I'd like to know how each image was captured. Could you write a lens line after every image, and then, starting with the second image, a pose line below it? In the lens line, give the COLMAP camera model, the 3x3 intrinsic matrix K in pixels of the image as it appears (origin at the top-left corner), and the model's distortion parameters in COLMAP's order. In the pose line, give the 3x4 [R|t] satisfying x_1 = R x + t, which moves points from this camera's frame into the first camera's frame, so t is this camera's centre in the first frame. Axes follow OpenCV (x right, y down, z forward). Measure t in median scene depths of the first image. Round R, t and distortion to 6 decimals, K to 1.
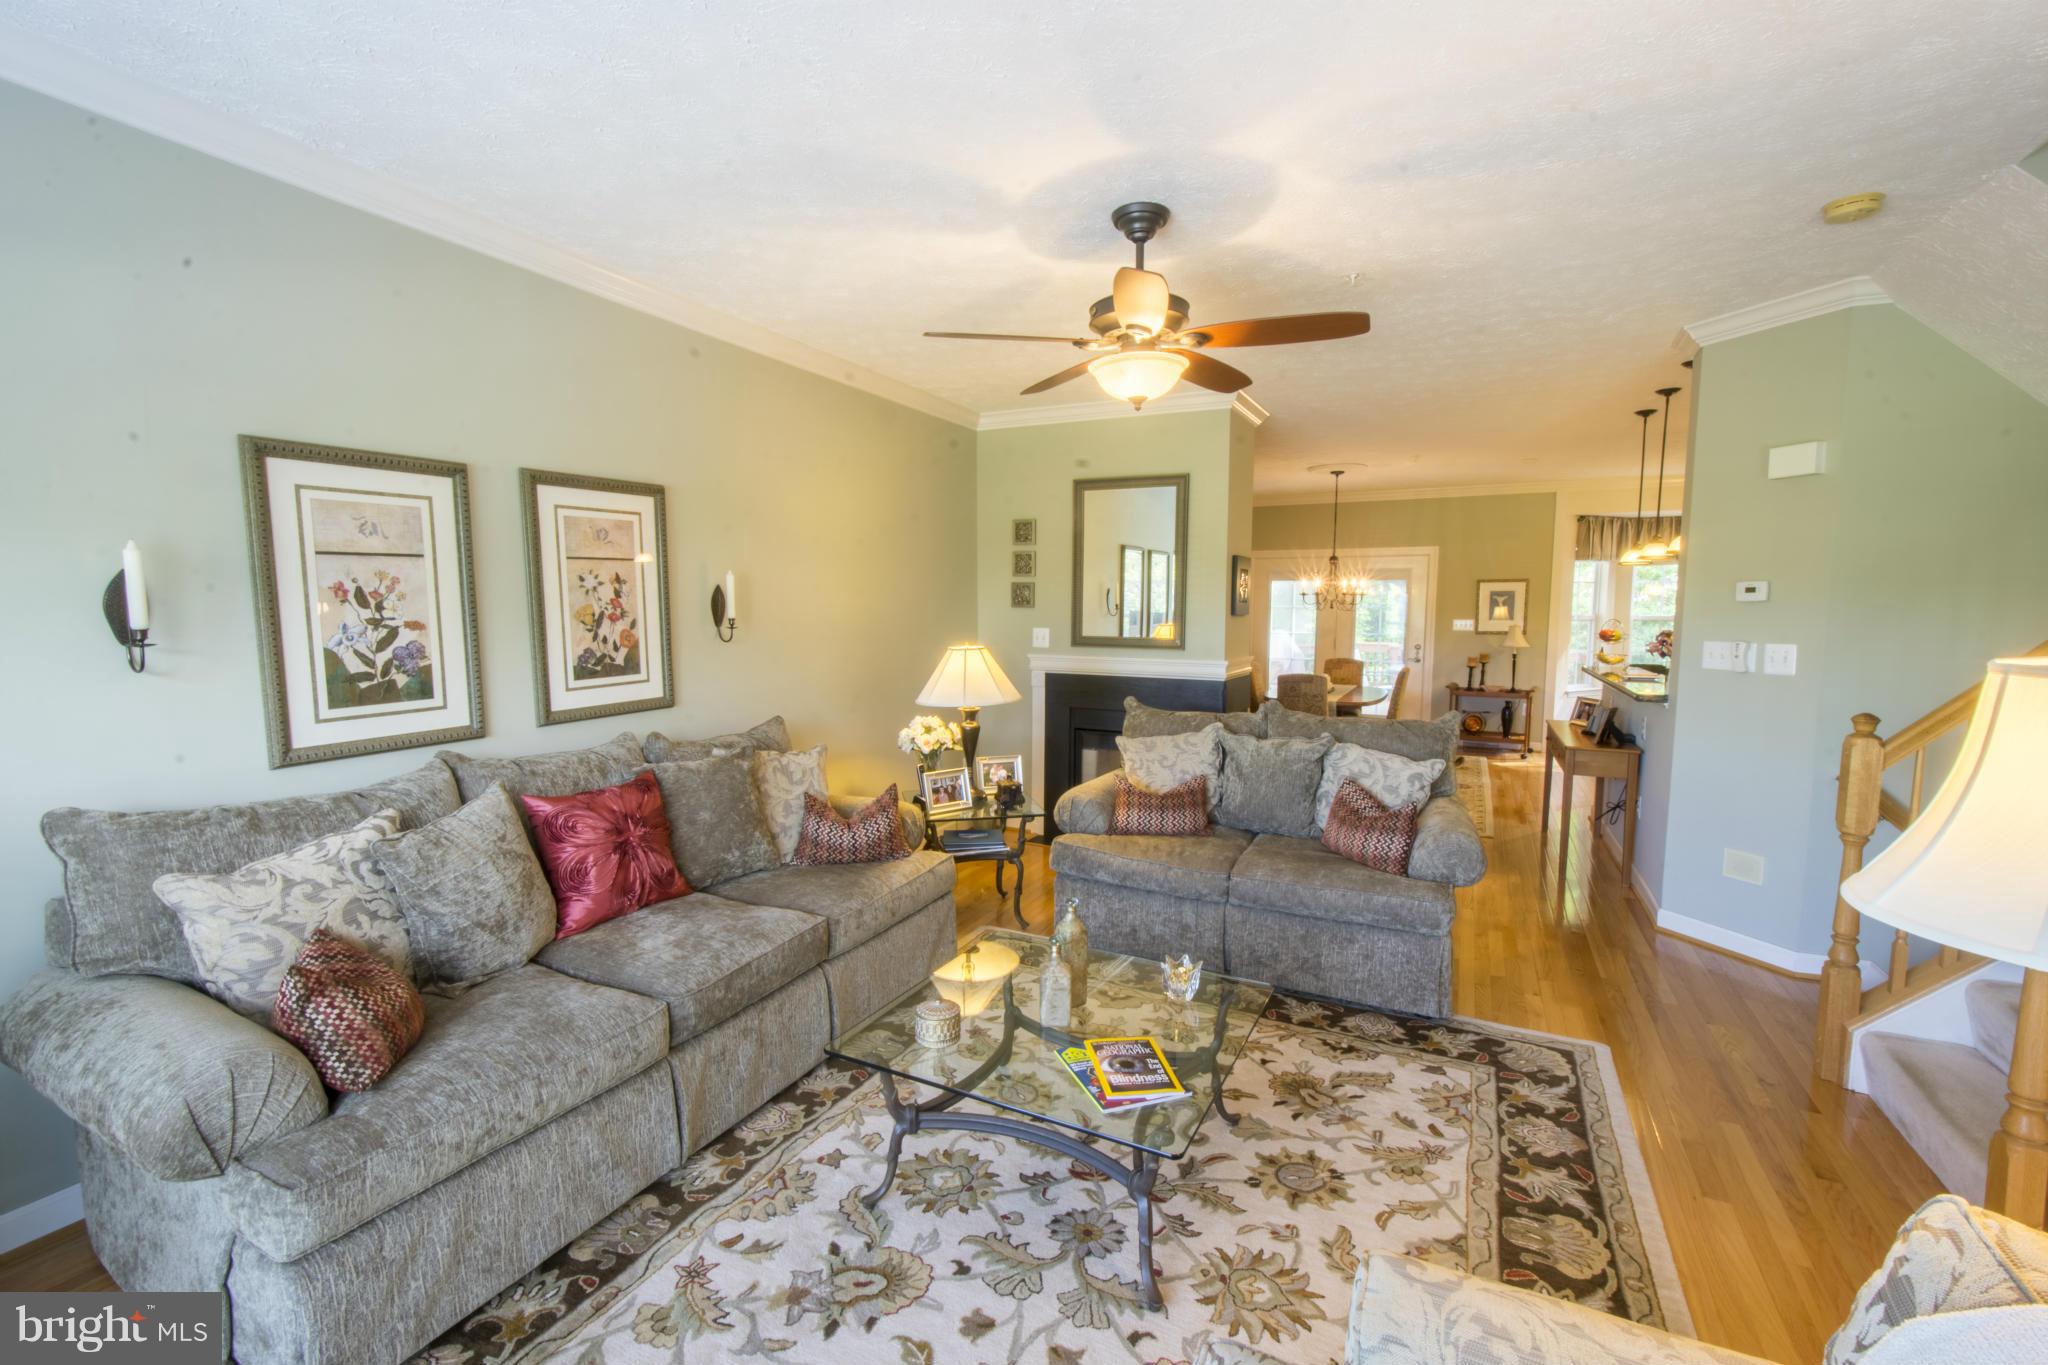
lens RADIAL K [[909.0, 0, 1021.9], [0, 909.0, 687.0], [0, 0, 1]] dist [-0.000915, 0.005532]
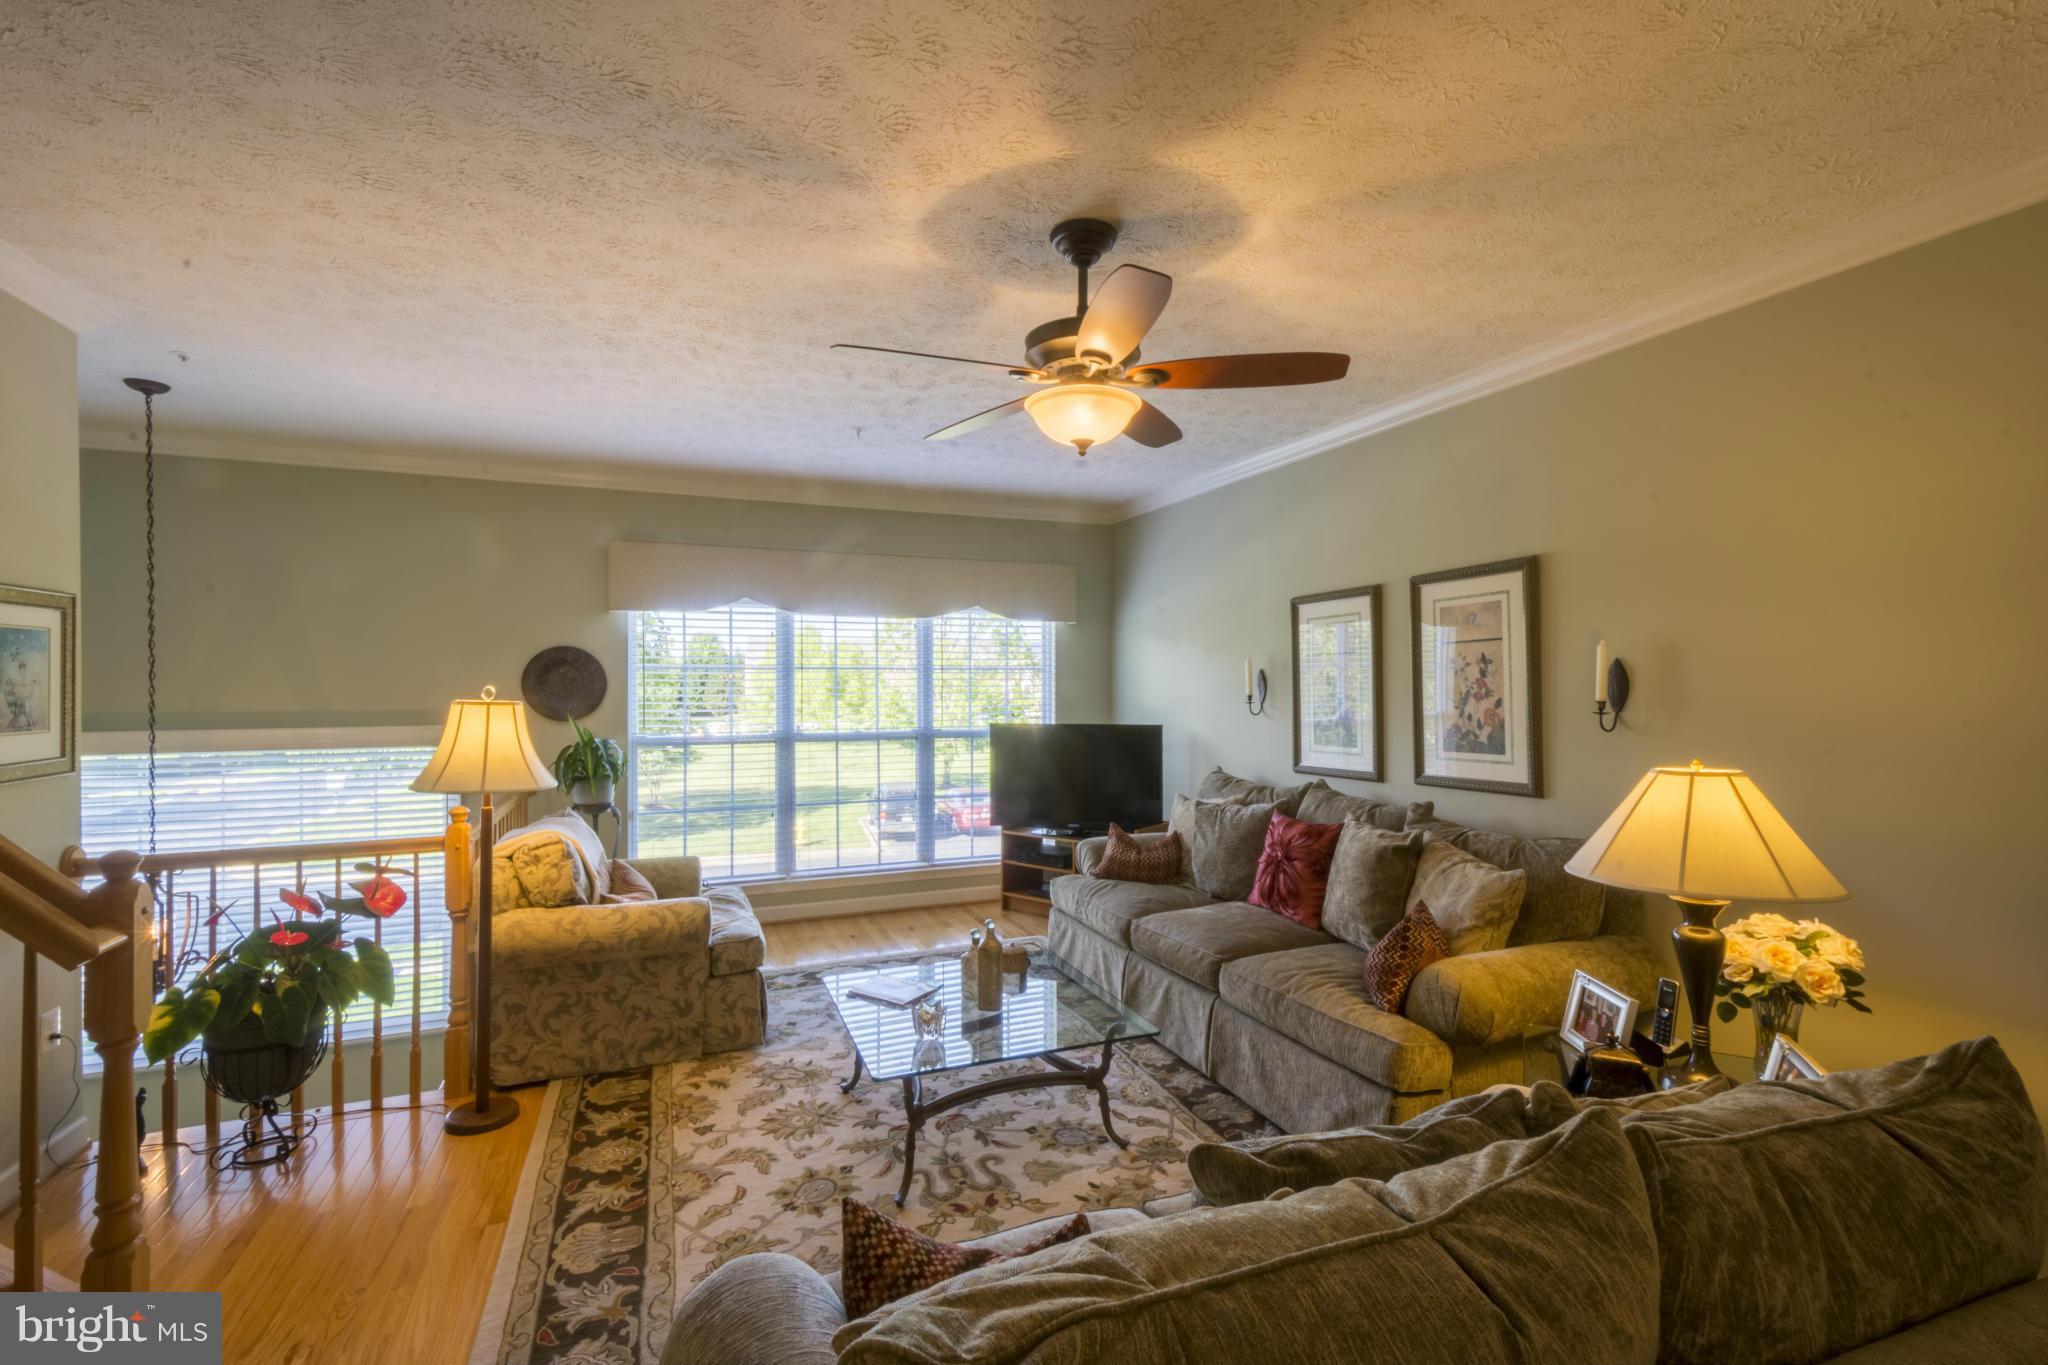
lens RADIAL K [[909.0, 0, 1021.9], [0, 909.0, 687.0], [0, 0, 1]] dist [-0.000915, 0.005532]
pose [[-0.669624, 0.000621, -0.742700, 0.736603], [-0.063997, 0.996232, 0.058533, -0.125385], [0.739938, 0.086725, -0.667061, 1.429098]]
